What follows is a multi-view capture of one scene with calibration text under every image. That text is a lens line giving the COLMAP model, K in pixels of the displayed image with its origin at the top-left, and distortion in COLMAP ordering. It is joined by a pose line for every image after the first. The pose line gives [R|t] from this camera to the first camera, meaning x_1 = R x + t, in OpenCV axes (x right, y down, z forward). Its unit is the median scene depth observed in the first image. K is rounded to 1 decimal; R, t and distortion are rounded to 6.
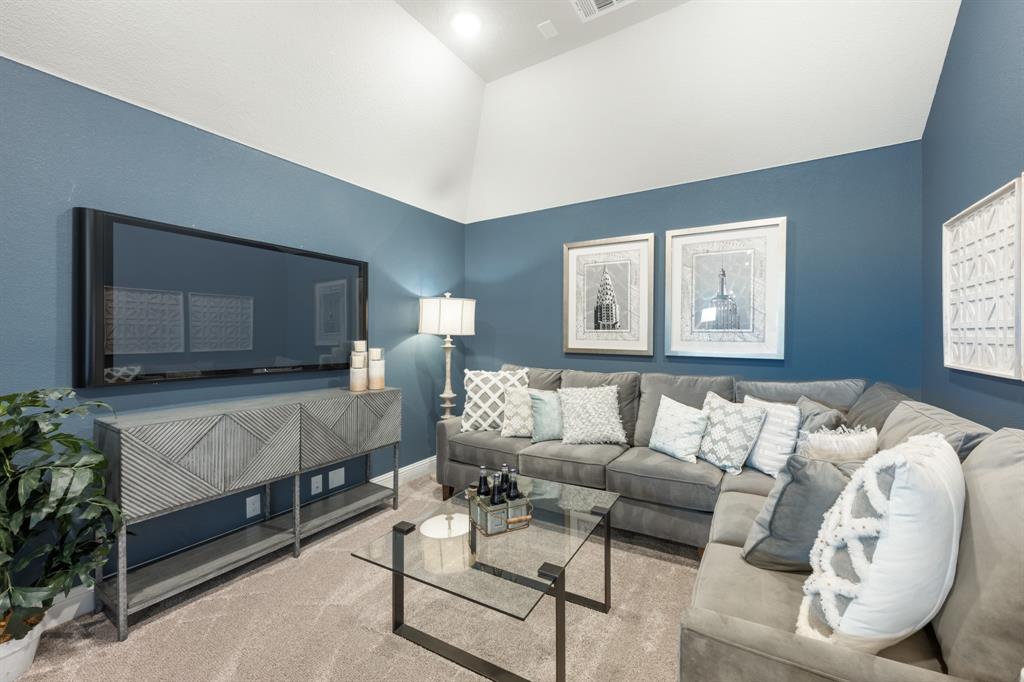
lens RADIAL K [[413.0, 0, 506.5], [0, 413.0, 332.6], [0, 0, 1]] dist [-0.003963, 0.001554]
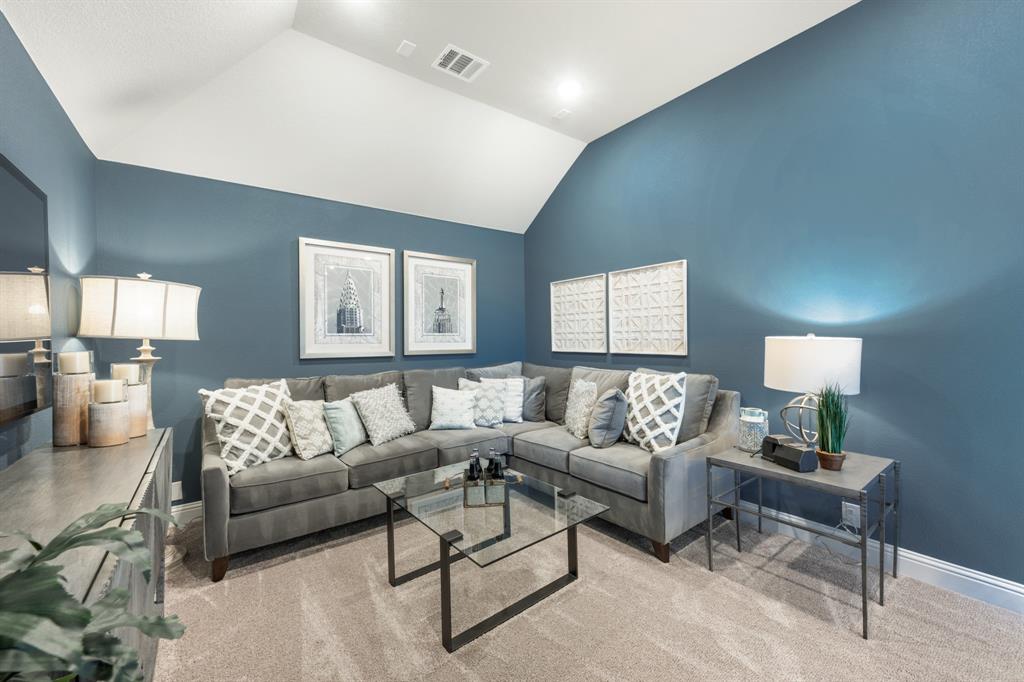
lens RADIAL K [[413.0, 0, 504.3], [0, 413.0, 341.4], [0, 0, 1]] dist [-0.003963, 0.001554]
pose [[0.347239, -0.010955, 0.937713, -0.615153], [0.008039, 0.999930, 0.008705, 0.007350], [-0.937742, 0.004516, 0.347303, 0.312426]]
